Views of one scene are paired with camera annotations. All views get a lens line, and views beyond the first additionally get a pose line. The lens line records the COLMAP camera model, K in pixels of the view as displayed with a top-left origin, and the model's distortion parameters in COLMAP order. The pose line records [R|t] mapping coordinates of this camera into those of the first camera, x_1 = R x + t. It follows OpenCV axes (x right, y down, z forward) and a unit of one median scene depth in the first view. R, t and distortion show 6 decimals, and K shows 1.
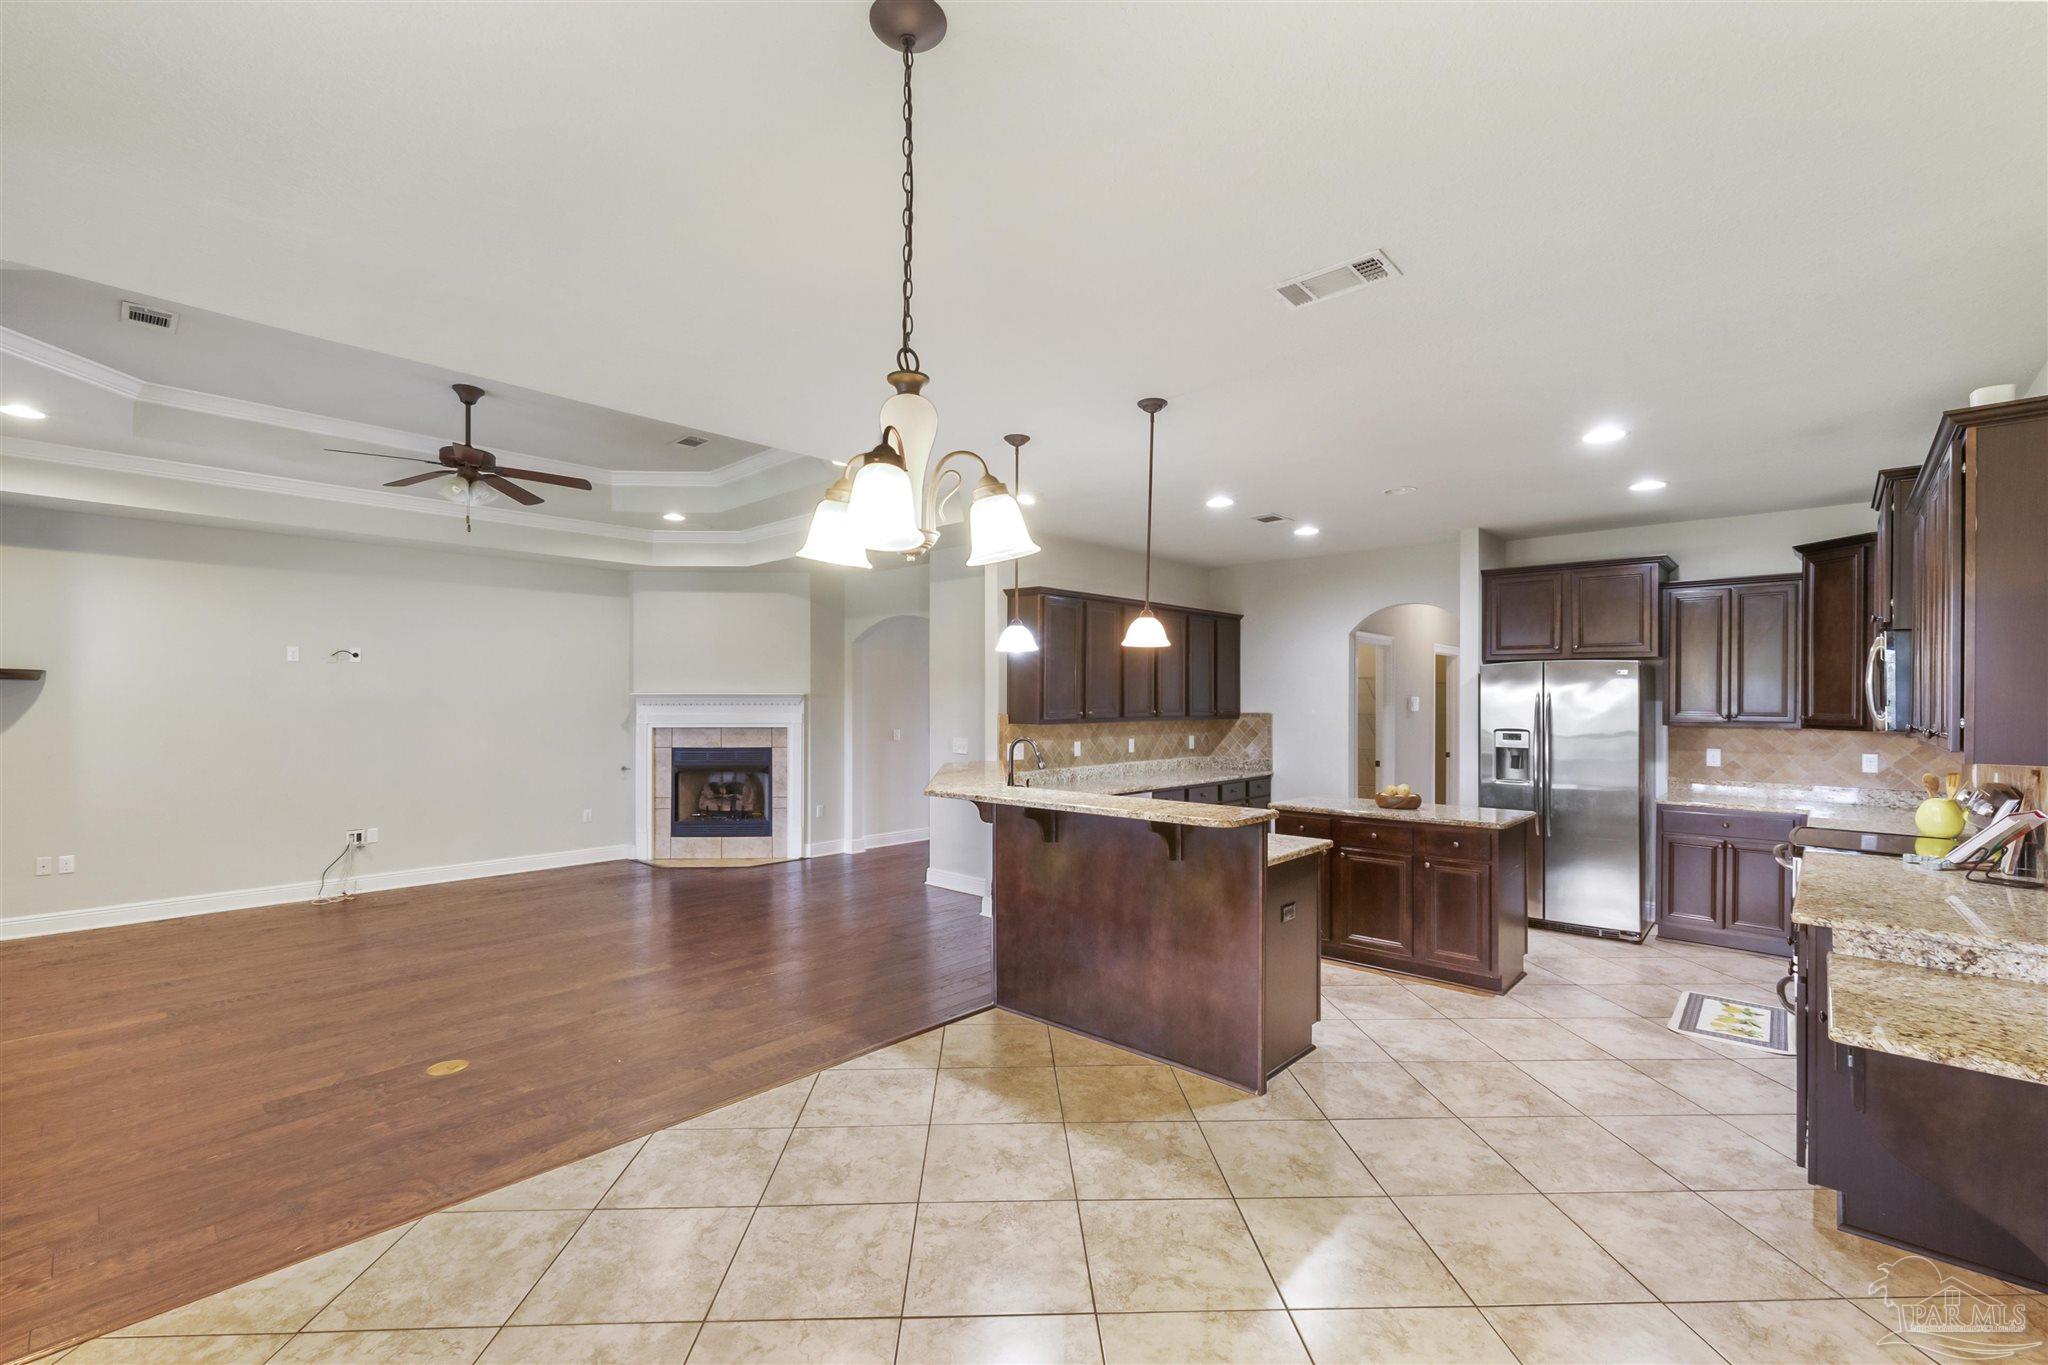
lens RADIAL K [[865.7, 0, 1019.9], [0, 865.7, 694.9], [0, 0, 1]] dist [0.000373, 0.000103]
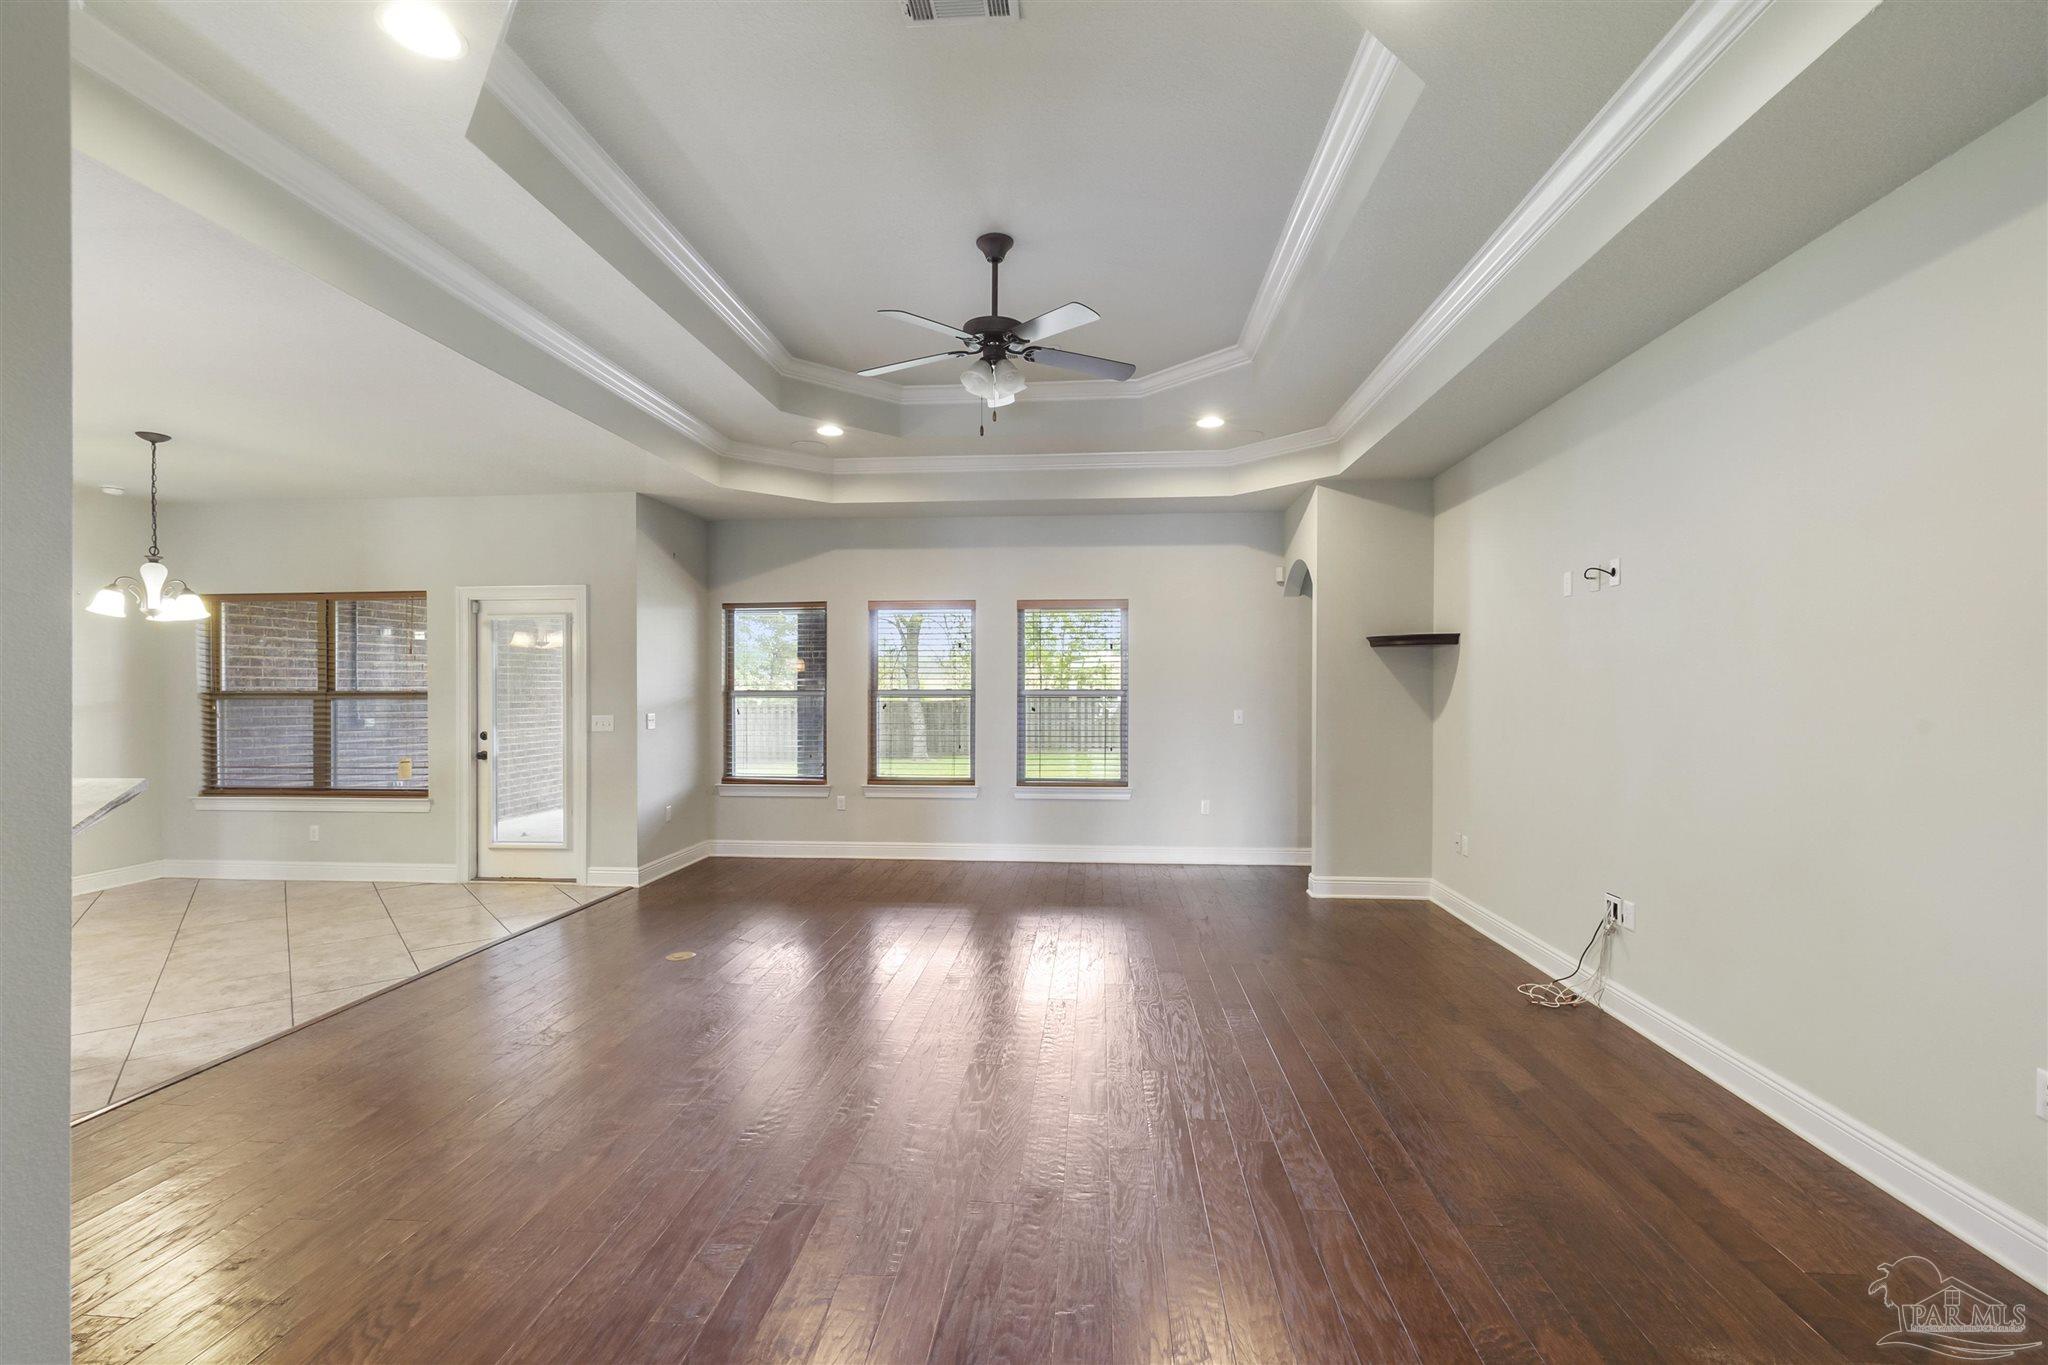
lens RADIAL K [[890.2, 0, 1031.8], [0, 890.2, 694.8], [0, 0, 1]] dist [0.001639, 0.000189]
pose [[-0.782690, 0.005113, -0.622390, -0.159269], [0.003973, 0.999987, 0.003218, 0.032493], [0.622399, 0.000046, -0.782700, 1.429338]]
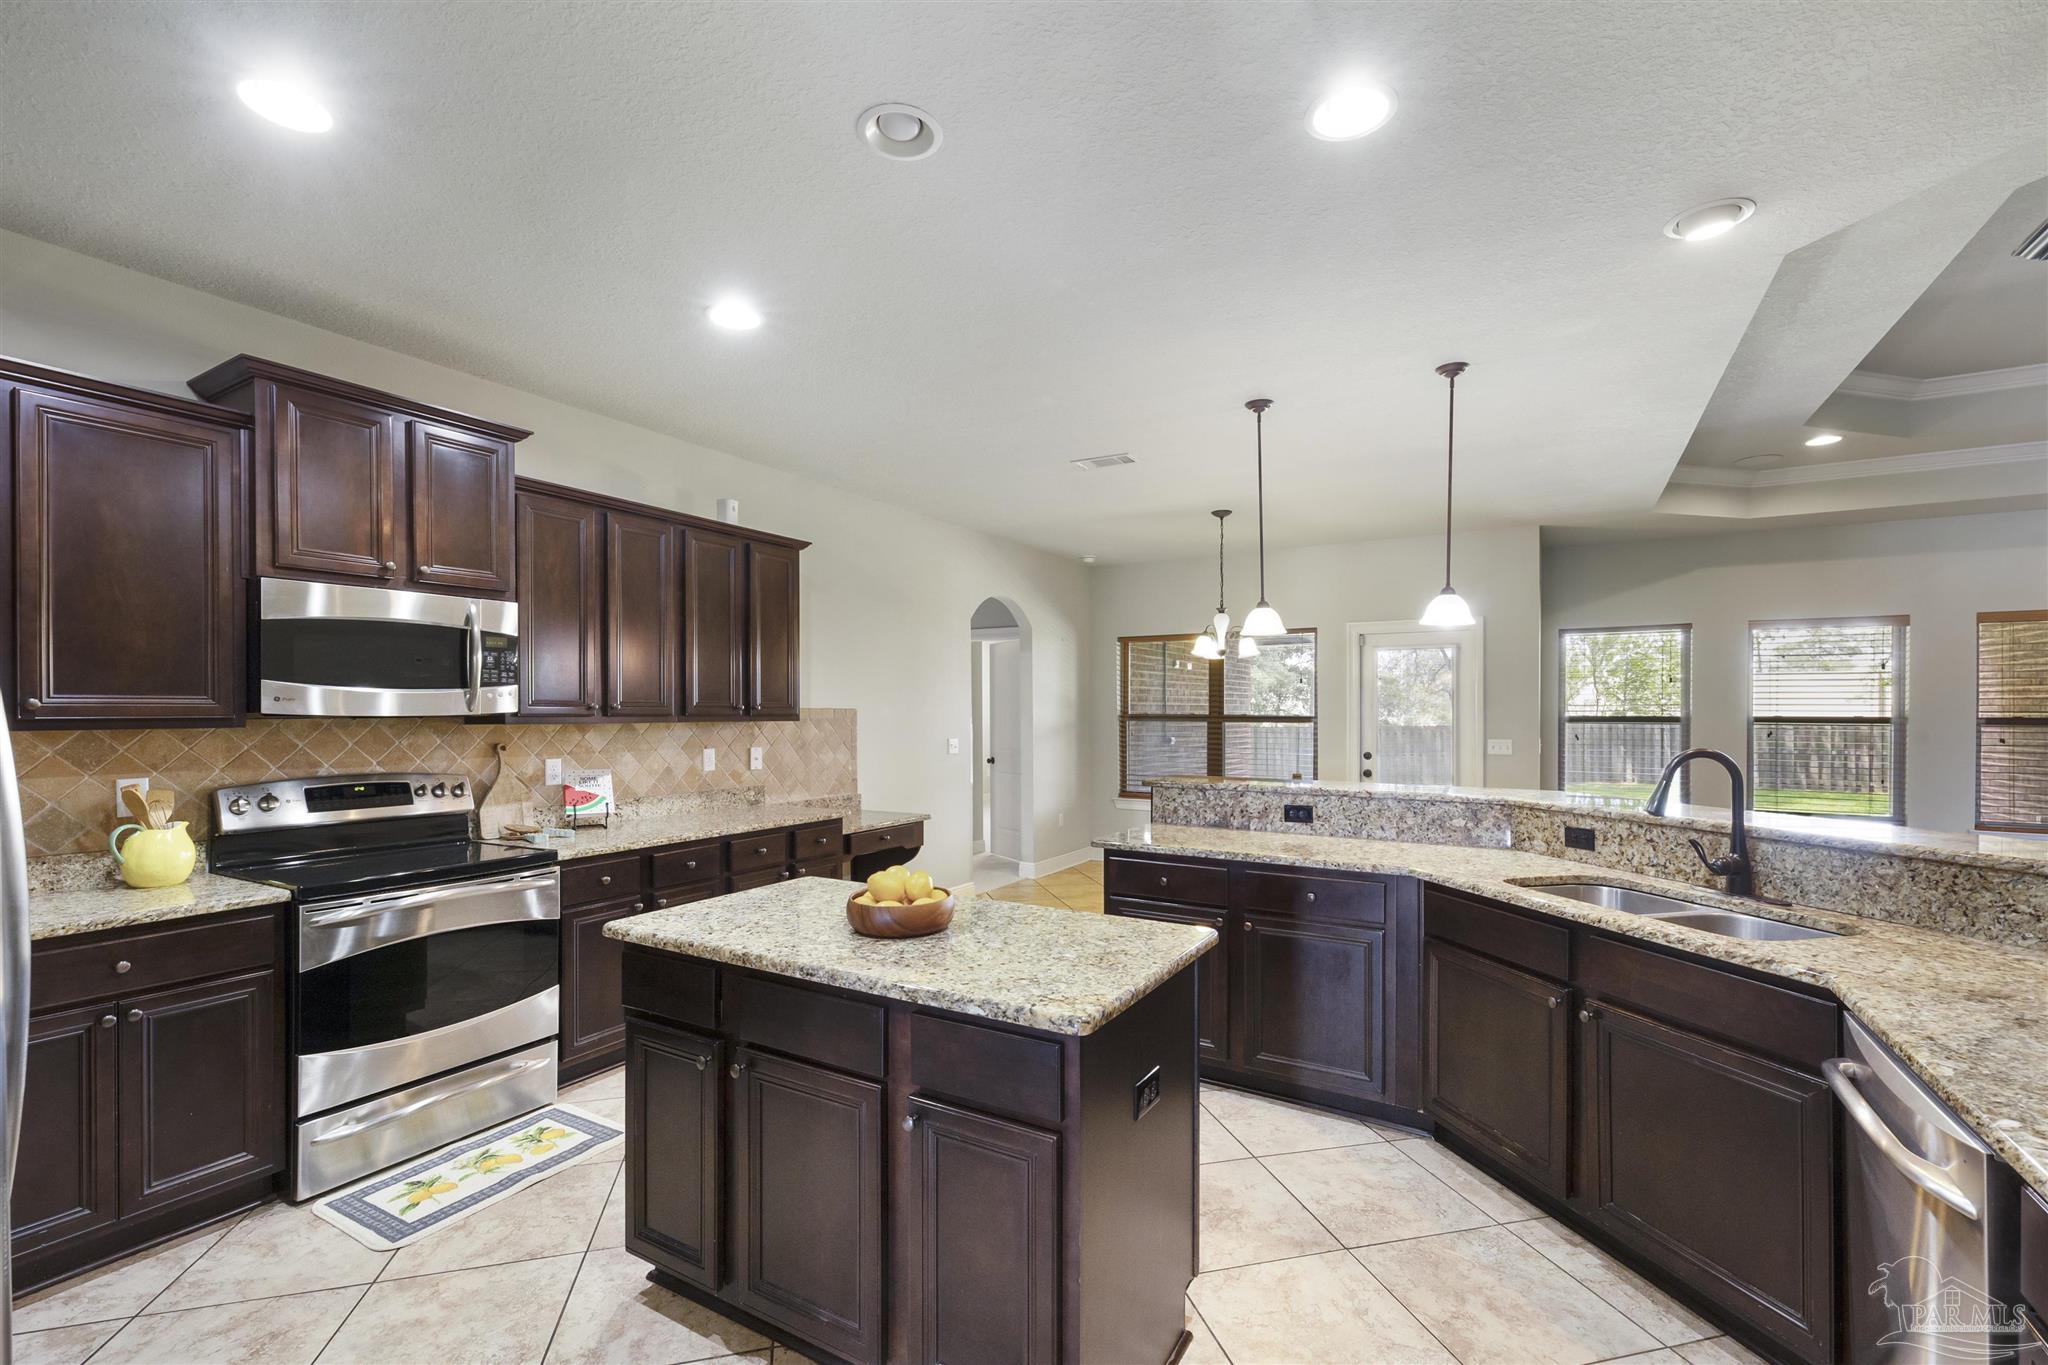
lens RADIAL K [[890.2, 0, 1031.8], [0, 890.2, 694.8], [0, 0, 1]] dist [0.001639, 0.000189]
pose [[-0.976780, -0.005894, -0.214163, 0.410082], [-0.001349, 0.999771, -0.021364, 0.026879], [0.214240, -0.020579, -0.976564, 1.248663]]
